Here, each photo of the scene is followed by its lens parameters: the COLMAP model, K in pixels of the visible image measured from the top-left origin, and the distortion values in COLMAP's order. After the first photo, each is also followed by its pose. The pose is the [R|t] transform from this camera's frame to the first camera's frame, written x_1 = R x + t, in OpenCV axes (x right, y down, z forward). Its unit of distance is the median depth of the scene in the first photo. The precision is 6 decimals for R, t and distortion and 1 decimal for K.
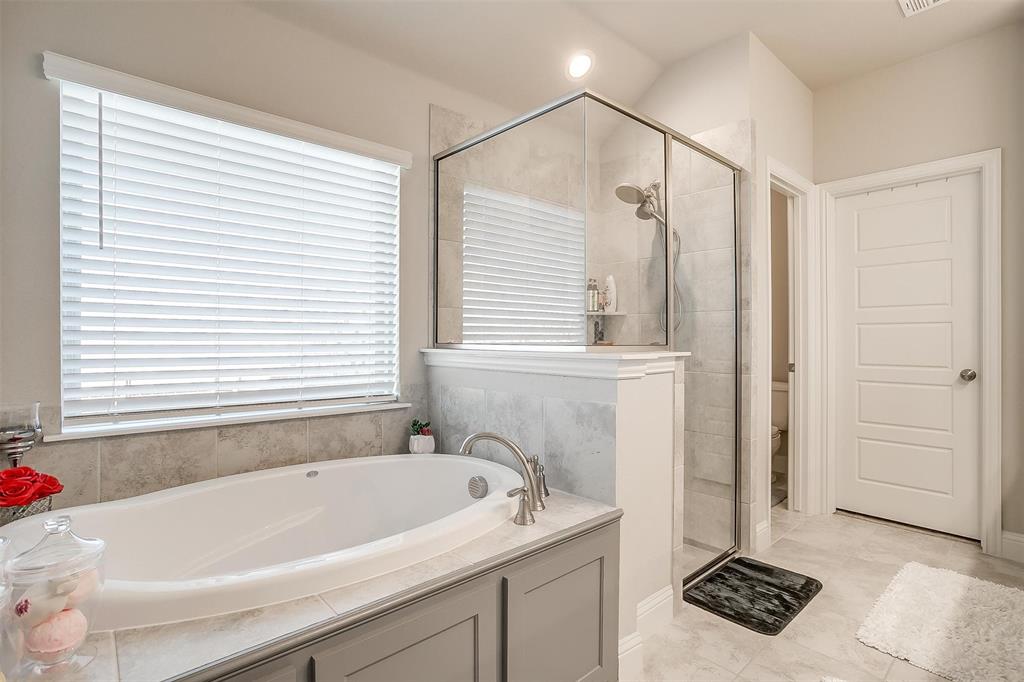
lens RADIAL K [[495.4, 0, 512.7], [0, 495.4, 336.4], [0, 0, 1]] dist [-0.058168, 0.028753]
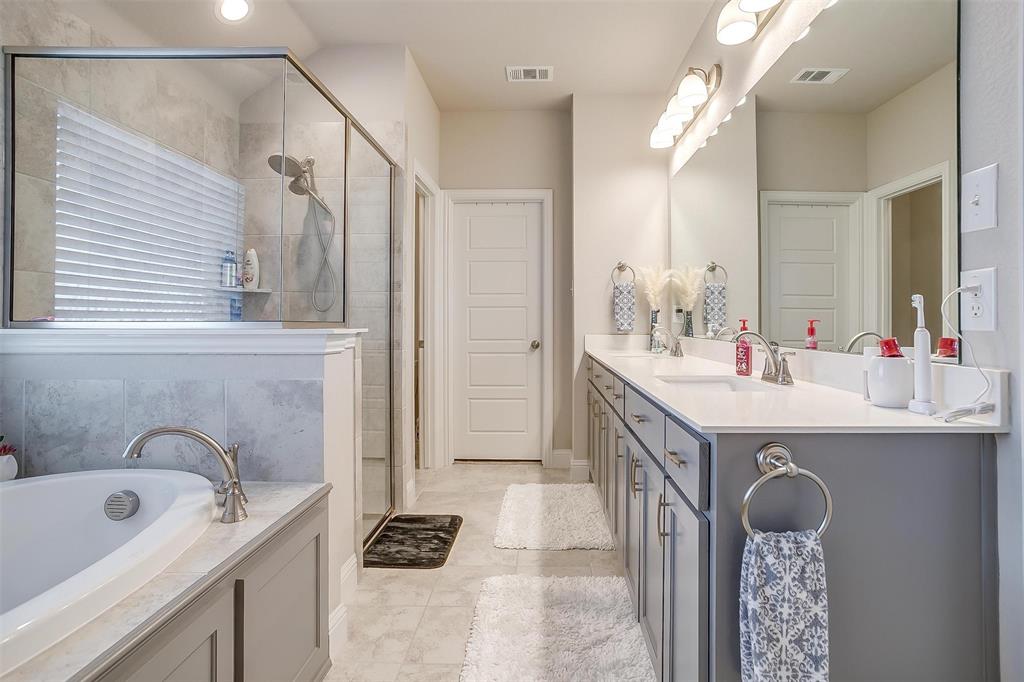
lens RADIAL K [[519.5, 0, 513.7], [0, 519.5, 318.8], [0, 0, 1]] dist [-0.065008, 0.033028]
pose [[0.682314, 0.007507, 0.731021, -0.212536], [-0.001304, 0.999958, -0.009052, 0.018076], [-0.731058, 0.005223, 0.682295, 0.007272]]
